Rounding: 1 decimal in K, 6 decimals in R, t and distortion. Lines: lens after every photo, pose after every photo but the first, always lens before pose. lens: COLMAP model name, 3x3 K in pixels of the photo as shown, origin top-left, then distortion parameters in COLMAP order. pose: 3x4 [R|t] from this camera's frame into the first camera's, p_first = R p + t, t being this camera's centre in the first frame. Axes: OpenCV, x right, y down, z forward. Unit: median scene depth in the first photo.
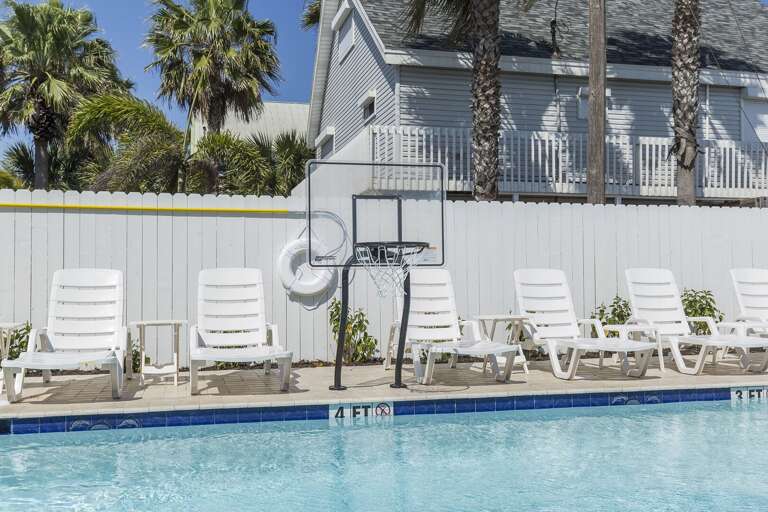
lens RADIAL K [[744.2, 0, 382.4], [0, 744.2, 250.7], [0, 0, 1]] dist [0.008999, 0.000000]
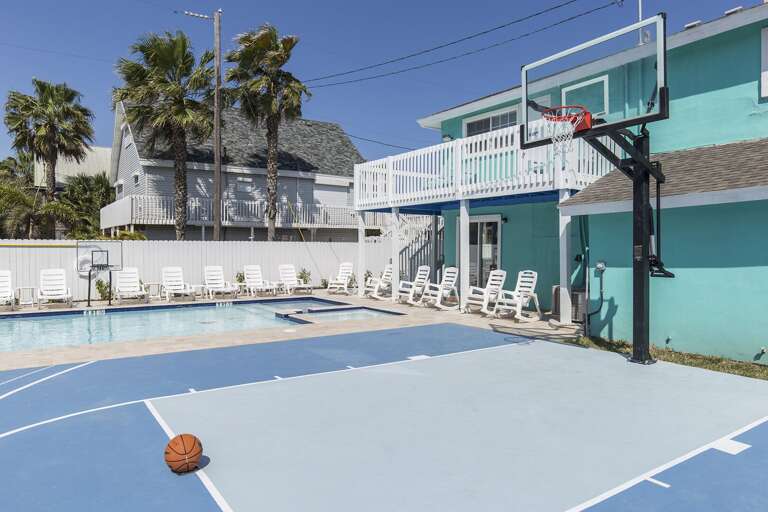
lens RADIAL K [[506.0, 0, 382.4], [0, 506.0, 257.6], [0, 0, 1]] dist [-0.000657, 0.003864]
pose [[0.939831, -0.001383, 0.341638, 0.327189], [-0.019381, 0.998166, 0.057357, -0.156017], [-0.341090, -0.060527, 0.938080, -1.287411]]
